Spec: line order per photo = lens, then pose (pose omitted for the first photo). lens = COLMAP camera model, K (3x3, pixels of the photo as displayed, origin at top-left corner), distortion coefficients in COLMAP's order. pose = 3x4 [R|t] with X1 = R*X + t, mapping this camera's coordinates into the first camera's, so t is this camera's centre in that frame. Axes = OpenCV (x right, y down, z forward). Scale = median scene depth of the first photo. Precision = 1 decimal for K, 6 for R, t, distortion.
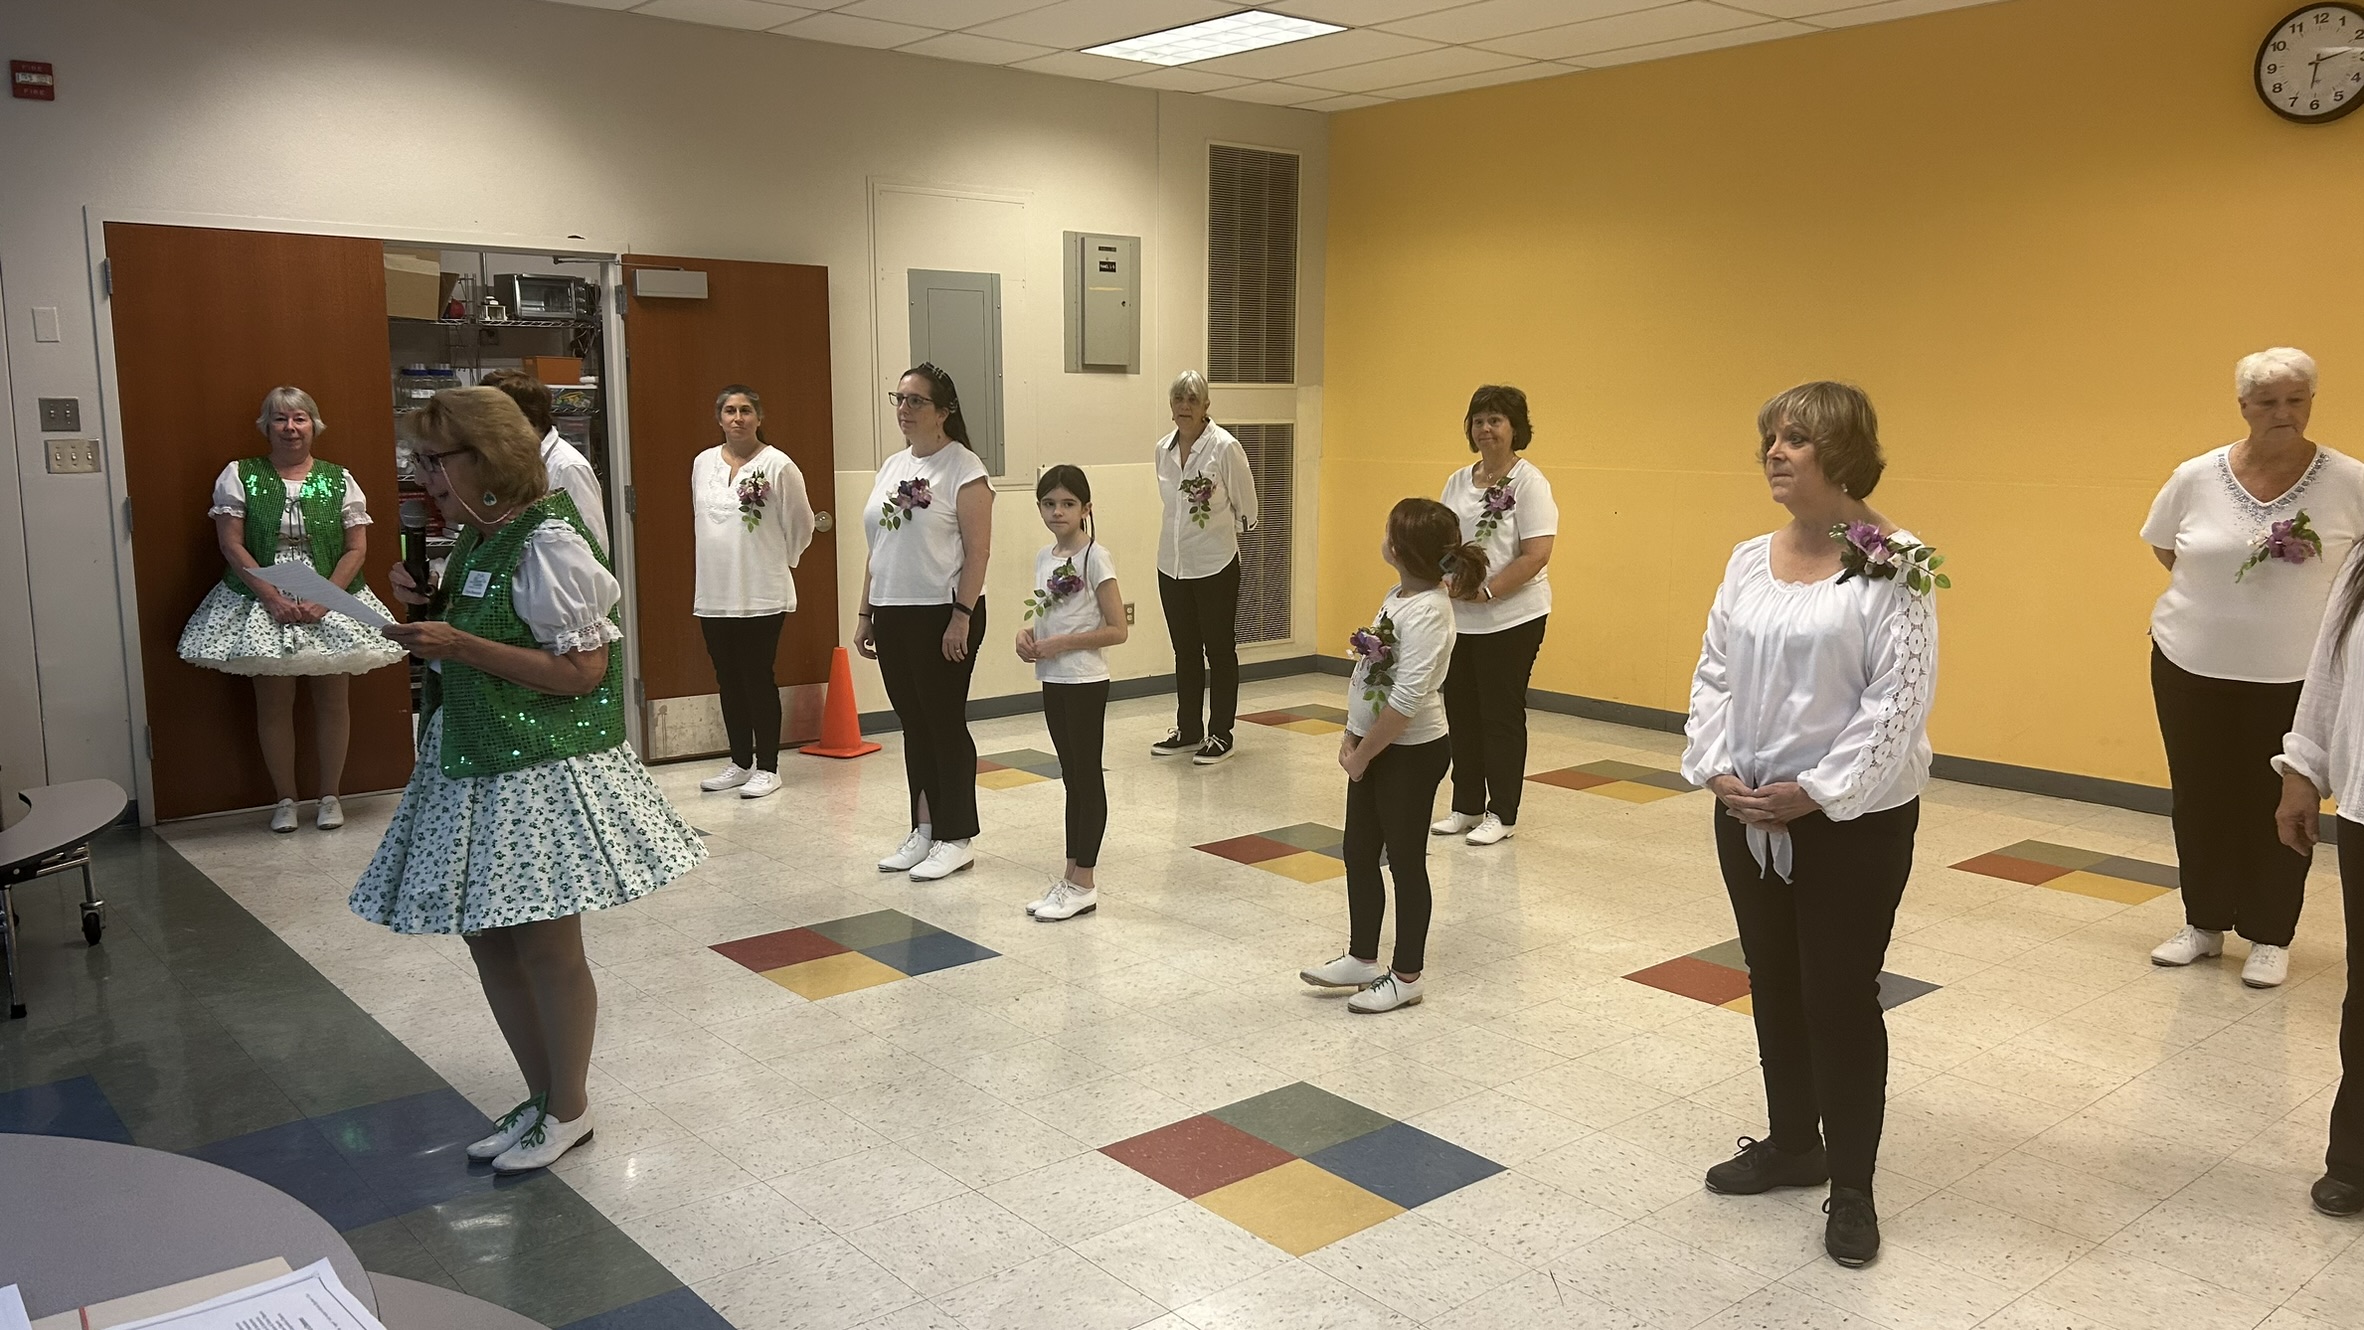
lens RADIAL K [[1768.6, 0, 1187.4], [0, 1768.6, 688.8], [0, 0, 1]] dist [0.050629, -0.055360]
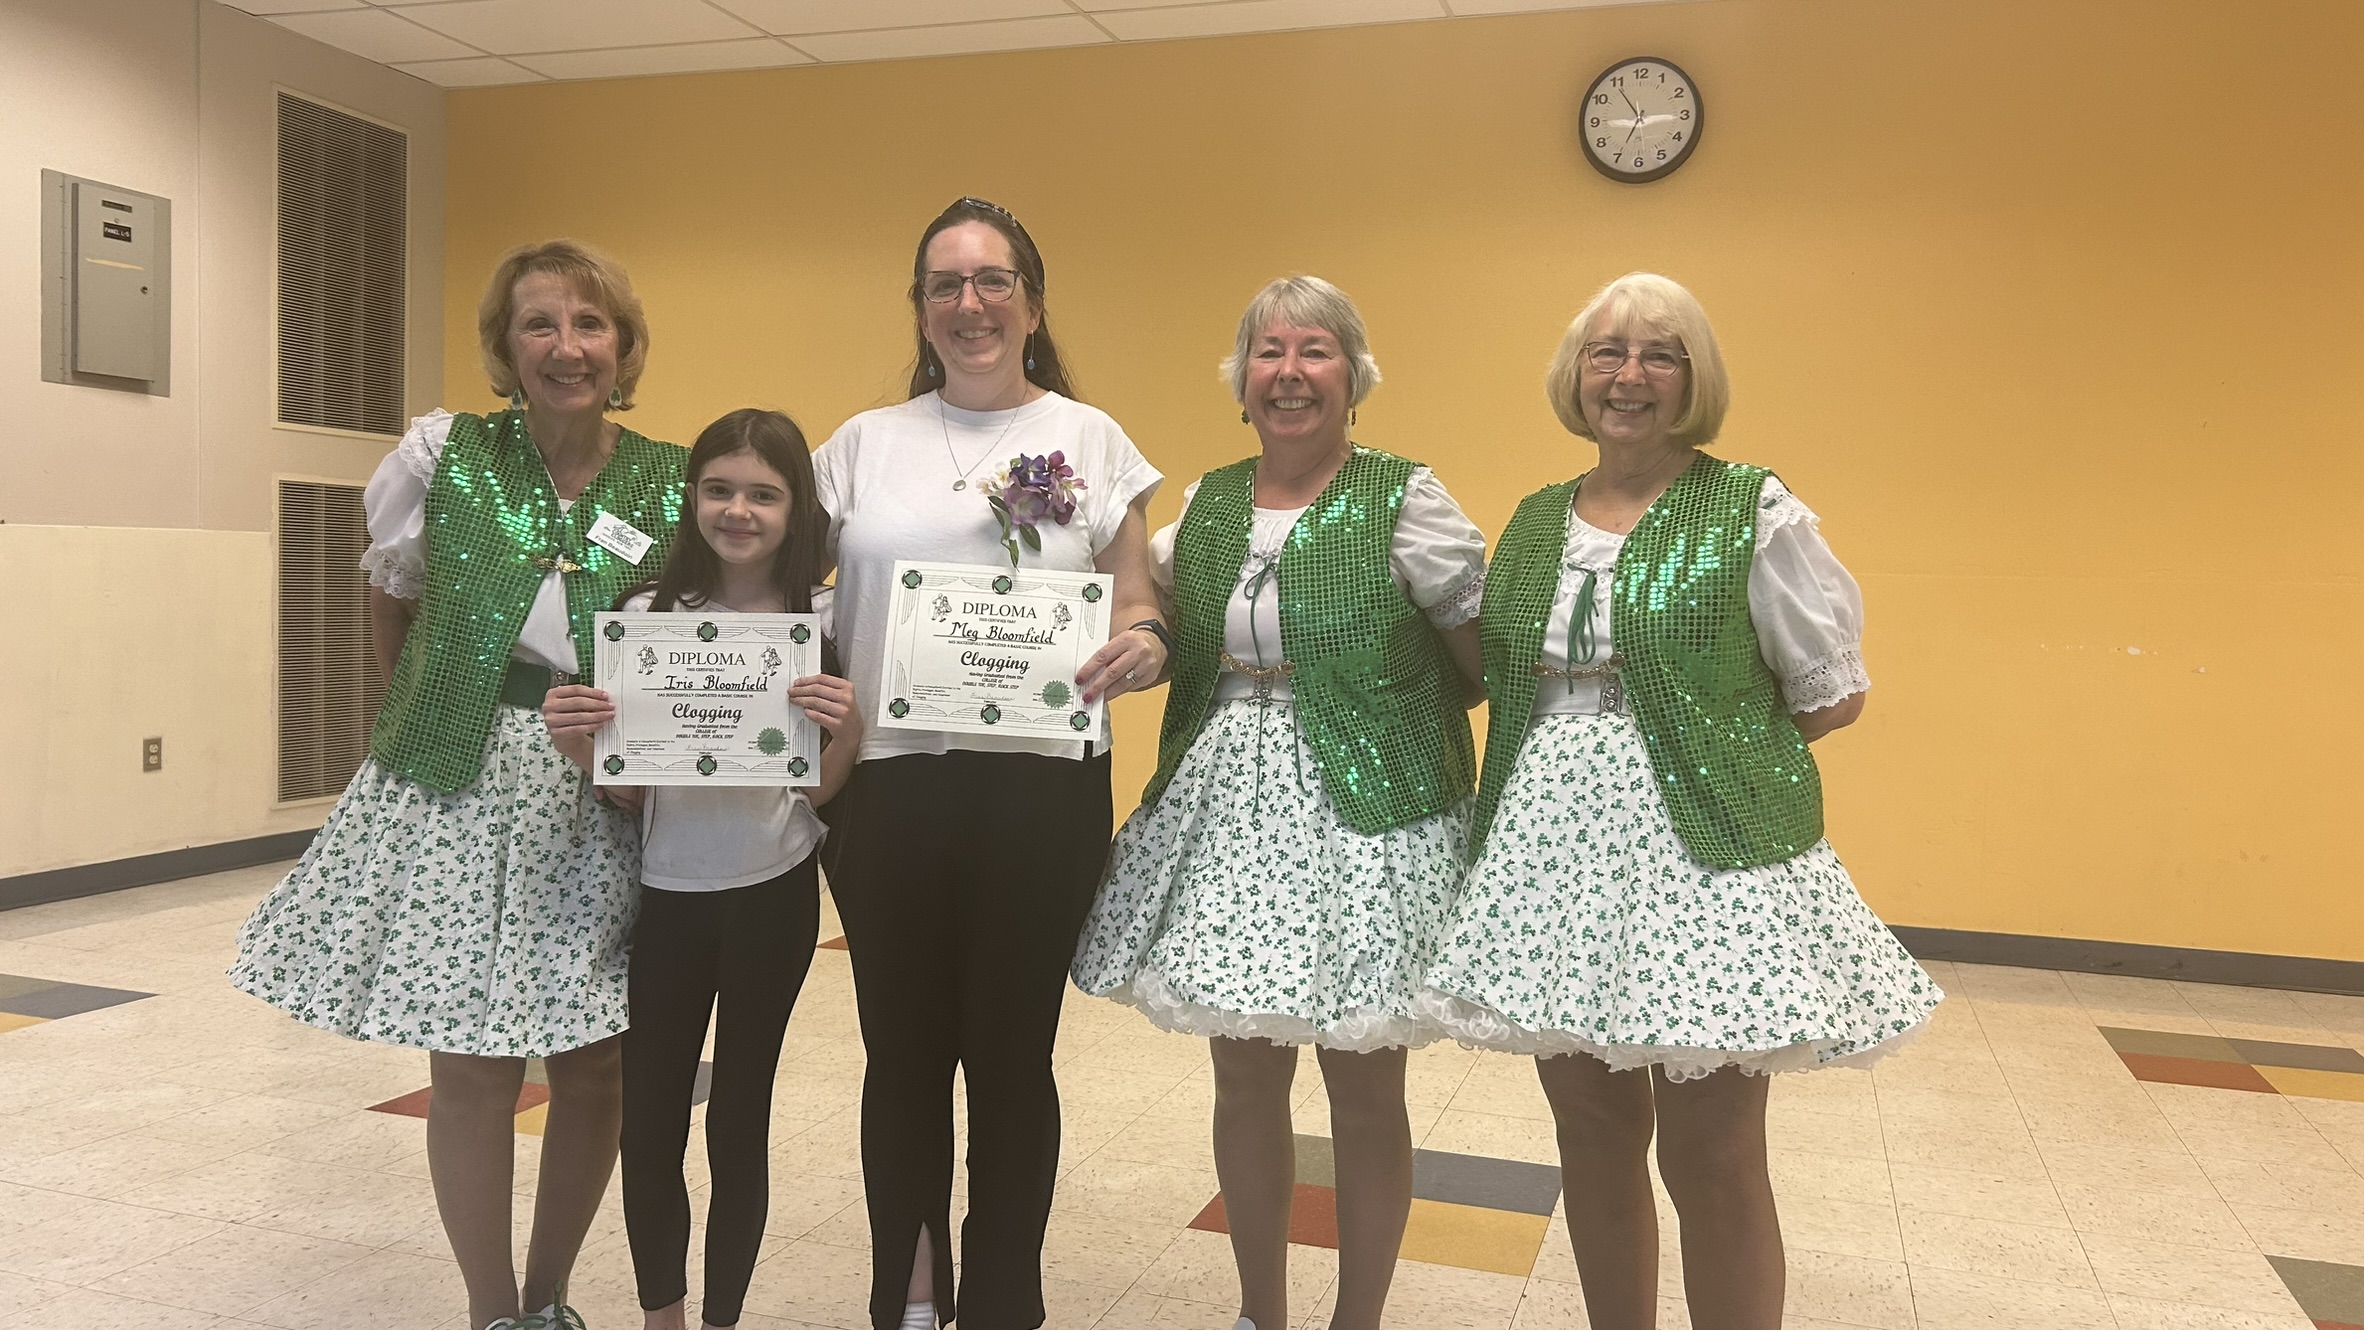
lens RADIAL K [[1768.6, 0, 1194.0], [0, 1768.6, 669.8], [0, 0, 1]] dist [0.050629, -0.055360]
pose [[0.855140, -0.005054, 0.518373, -0.069163], [0.059526, 0.994296, -0.088504, 0.014399], [-0.514968, 0.106540, 0.850563, 0.335405]]
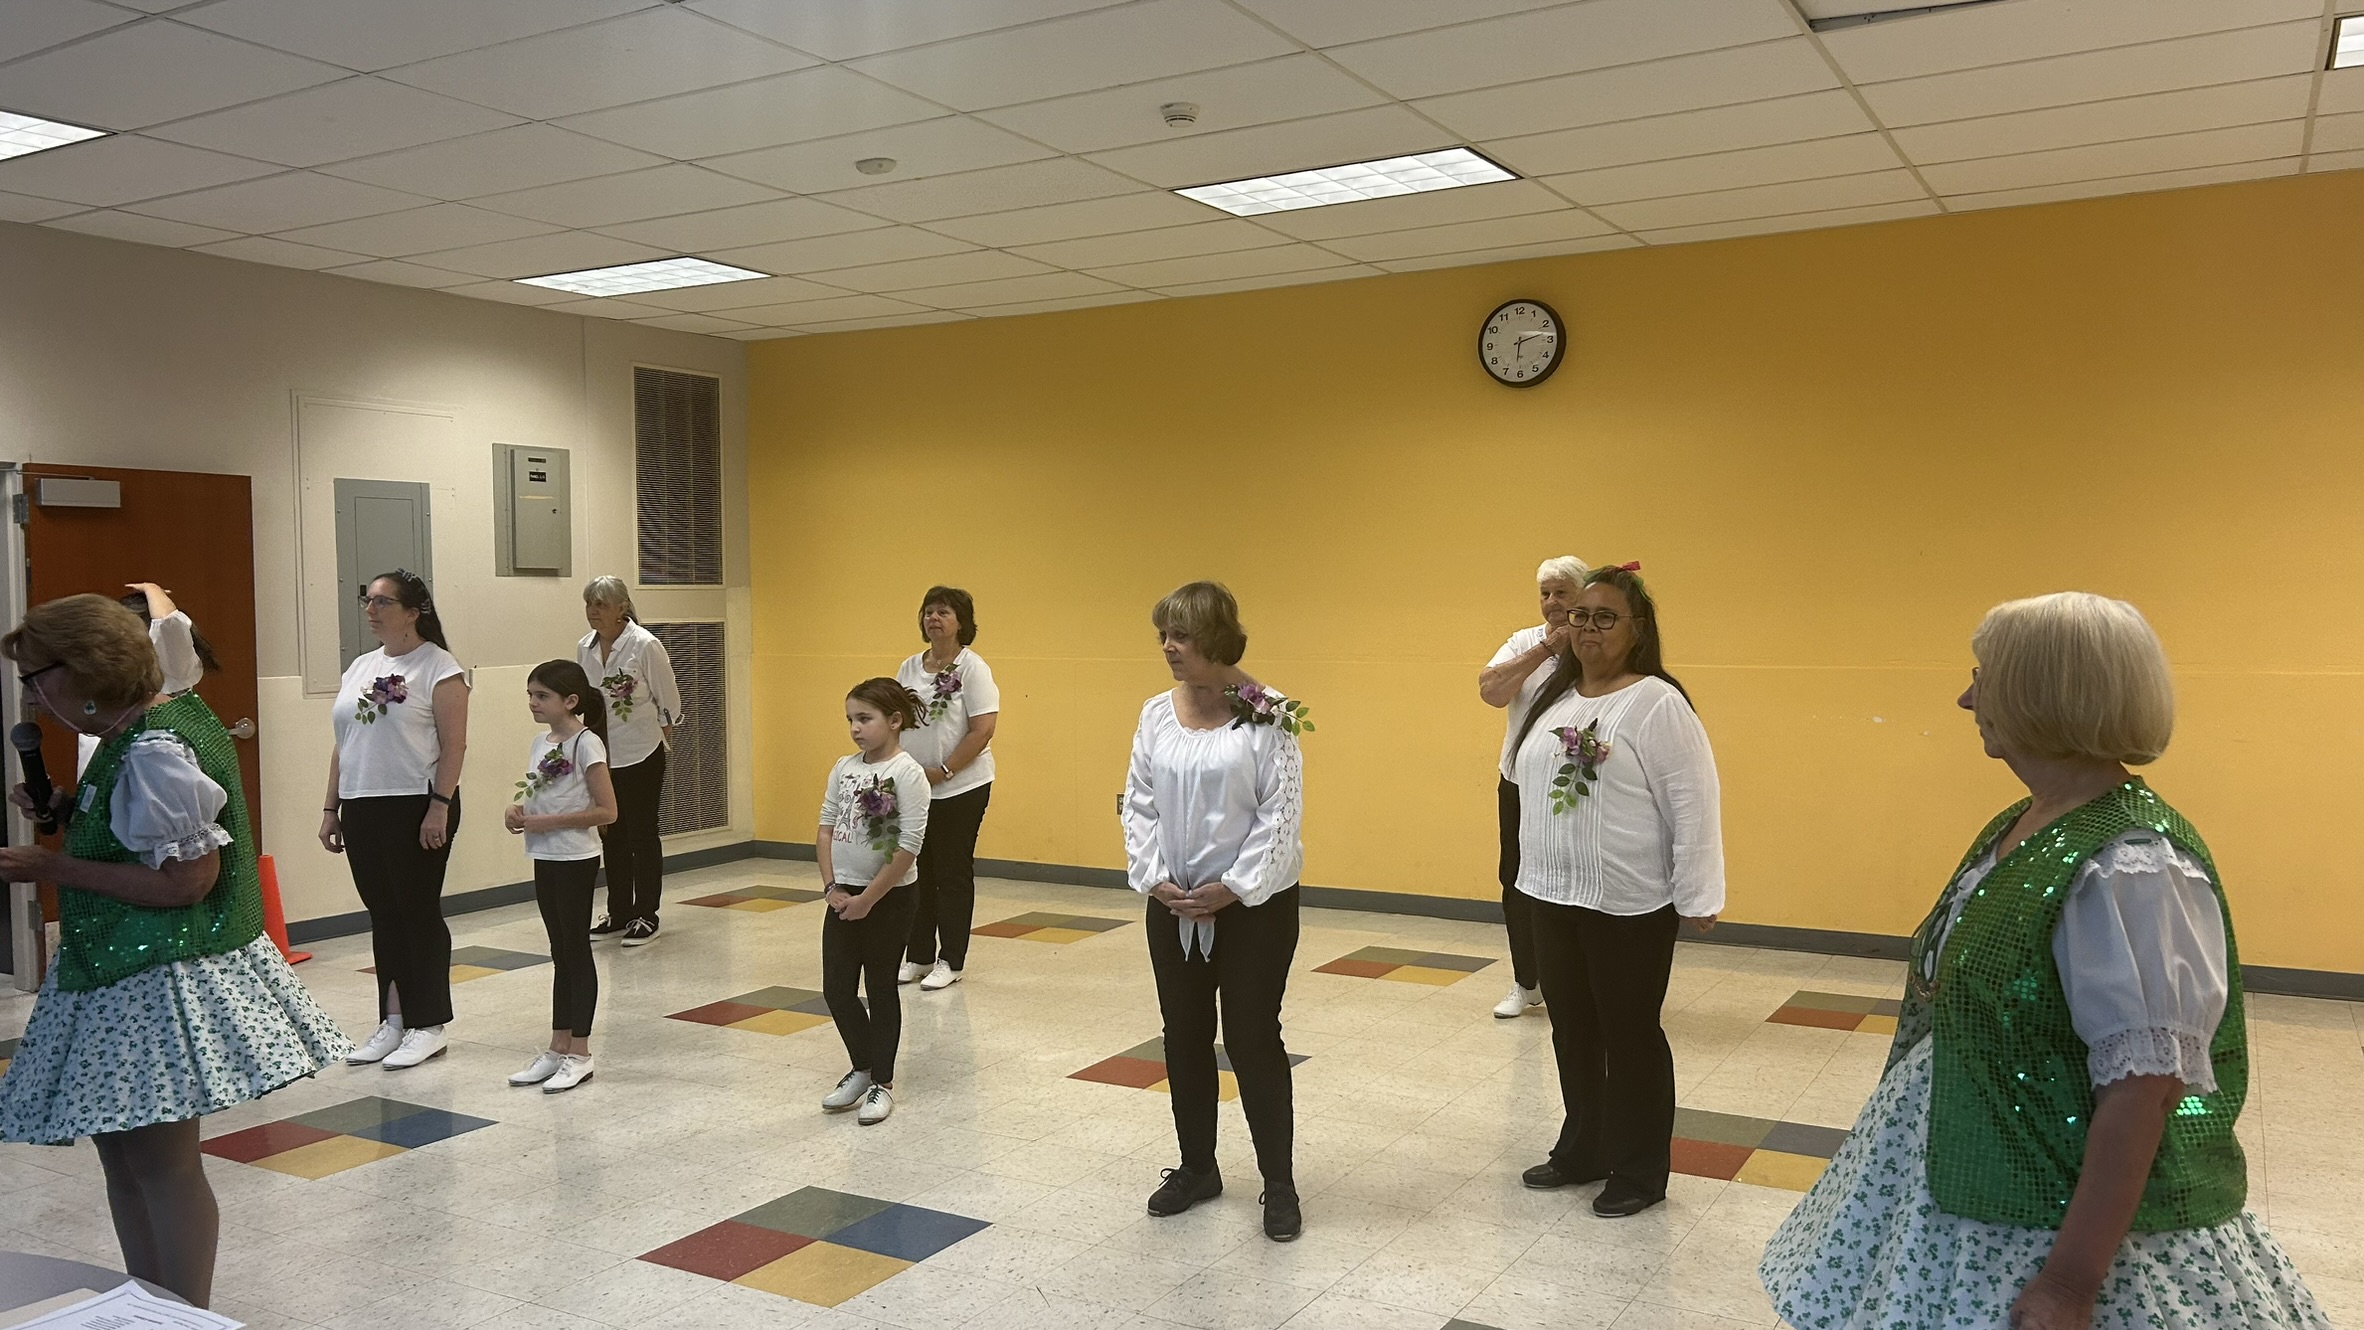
lens RADIAL K [[1768.6, 0, 1188.1], [0, 1768.6, 665.9], [0, 0, 1]] dist [0.050629, -0.055360]
pose [[0.942676, -0.026143, 0.332684, -0.050845], [0.066597, 0.991611, -0.110781, 0.020194], [-0.326997, 0.126586, 0.936509, -0.132369]]
